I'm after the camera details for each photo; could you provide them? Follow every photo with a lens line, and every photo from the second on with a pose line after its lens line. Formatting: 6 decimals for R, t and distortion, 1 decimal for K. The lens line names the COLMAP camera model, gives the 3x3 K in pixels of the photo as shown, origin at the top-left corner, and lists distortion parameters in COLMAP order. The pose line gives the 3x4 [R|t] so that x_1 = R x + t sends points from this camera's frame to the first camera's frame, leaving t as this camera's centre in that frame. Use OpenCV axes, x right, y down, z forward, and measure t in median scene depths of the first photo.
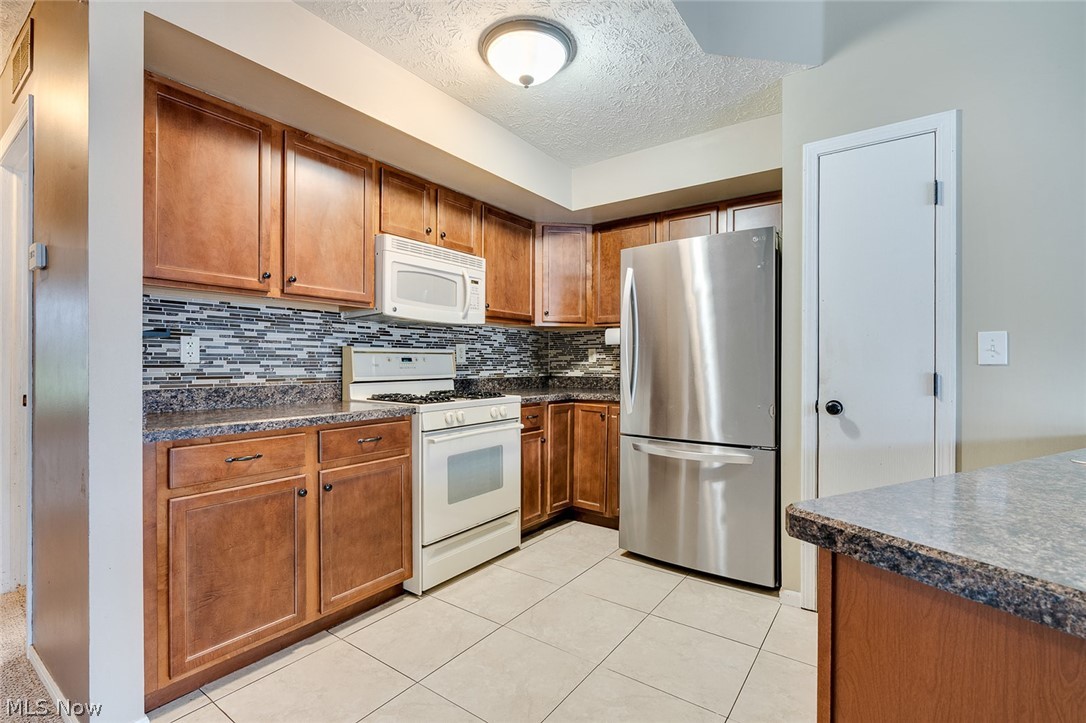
lens RADIAL K [[495.3, 0, 542.0], [0, 495.3, 367.4], [0, 0, 1]] dist [-0.001048, 0.000257]
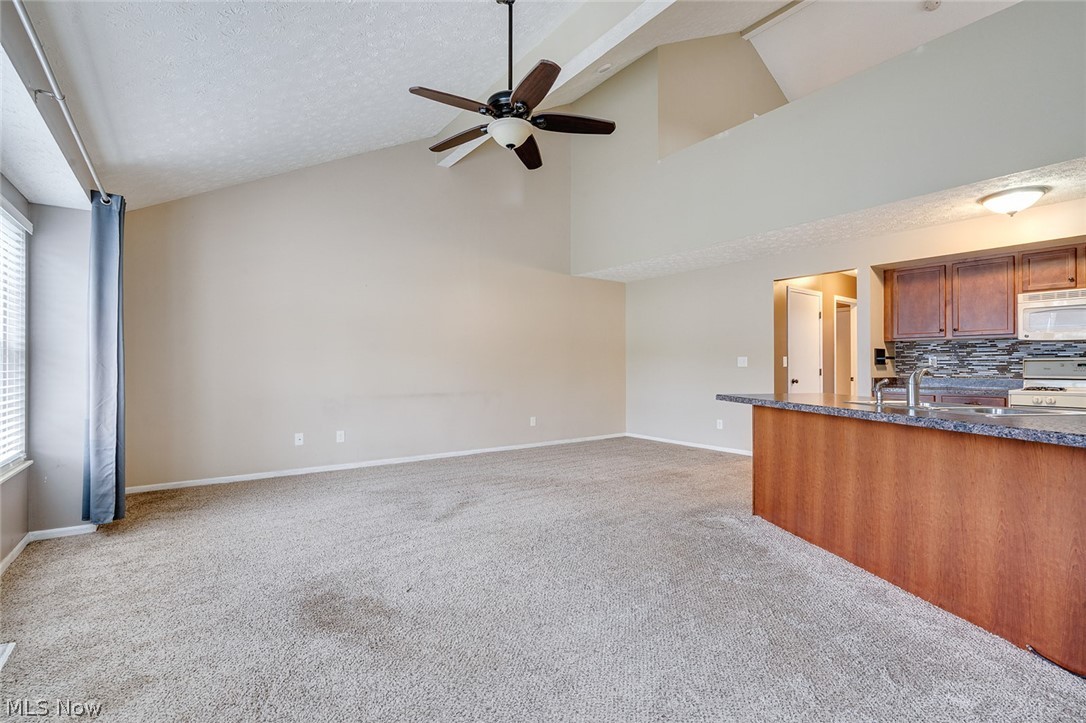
lens RADIAL K [[495.0, 0, 541.9], [0, 495.0, 359.4], [0, 0, 1]] dist [-0.001981, -0.000547]
pose [[-0.318494, -0.010434, -0.947867, 1.684216], [-0.007071, 0.999938, -0.008631, -0.010946], [0.947898, 0.003953, -0.318548, -0.026969]]
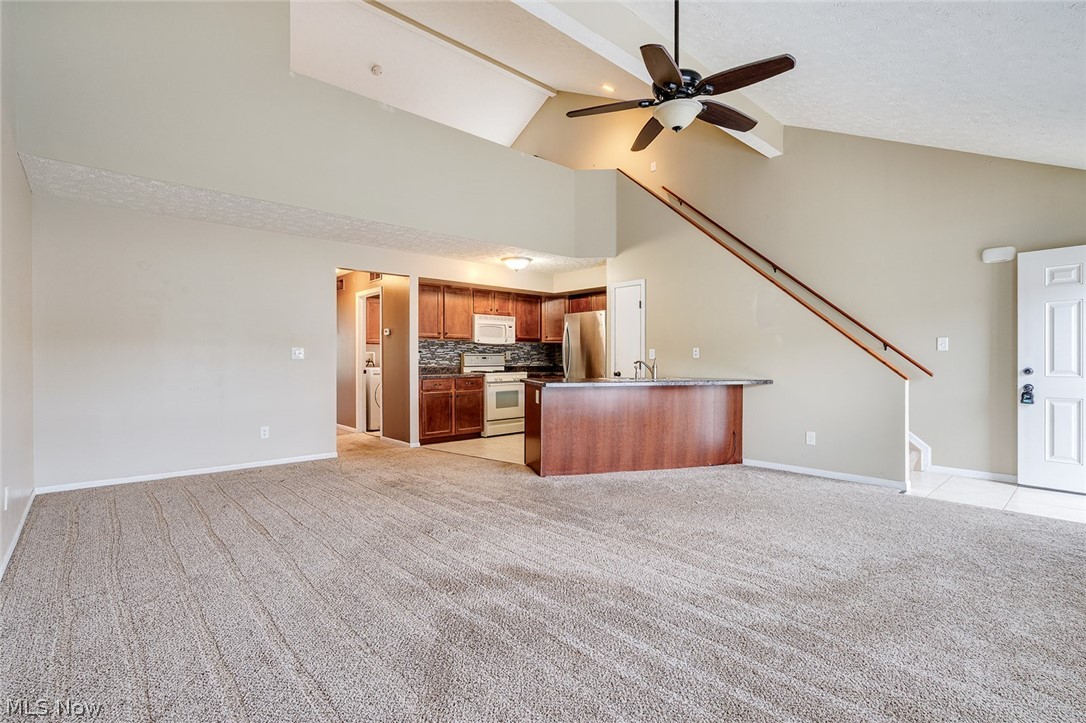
lens RADIAL K [[495.0, 0, 541.9], [0, 495.0, 359.4], [0, 0, 1]] dist [-0.001981, -0.000547]
pose [[0.978971, -0.003383, -0.203972, 0.586228], [0.001765, 0.999966, -0.008113, 0.013726], [0.203992, 0.007583, 0.978943, -1.567945]]
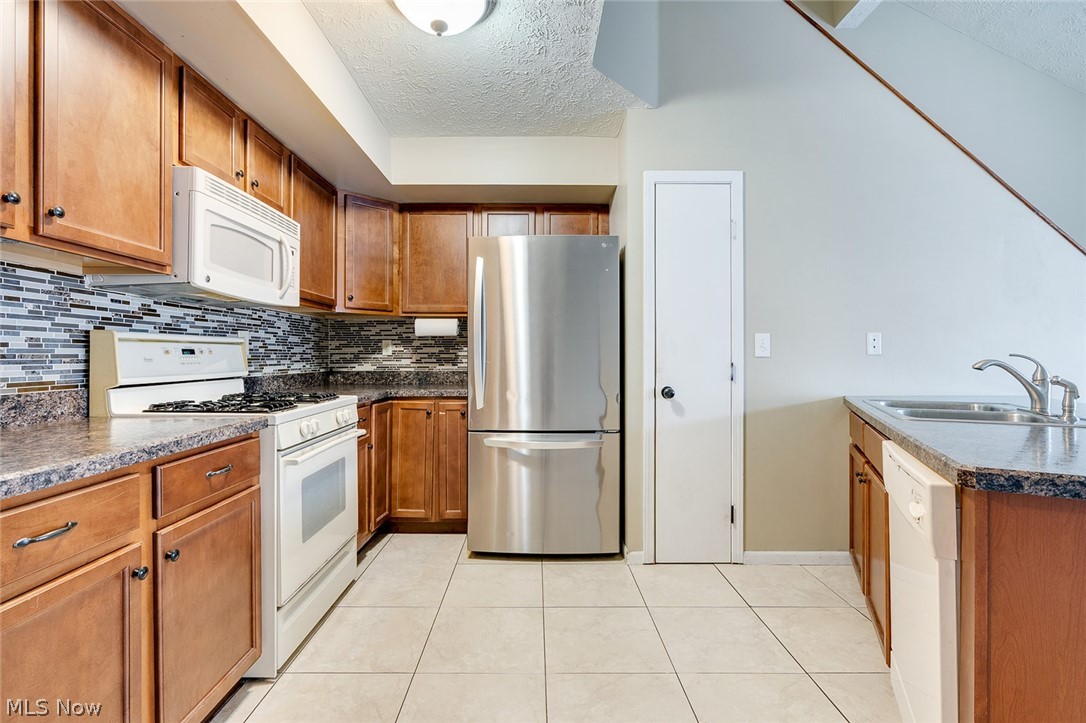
lens RADIAL K [[495.0, 0, 541.9], [0, 495.0, 359.4], [0, 0, 1]] dist [-0.001981, -0.000547]
pose [[0.808873, -0.005189, 0.587960, -0.301045], [0.006009, 0.999982, 0.000559, -0.002402], [-0.587952, 0.003081, 0.808890, 0.156100]]
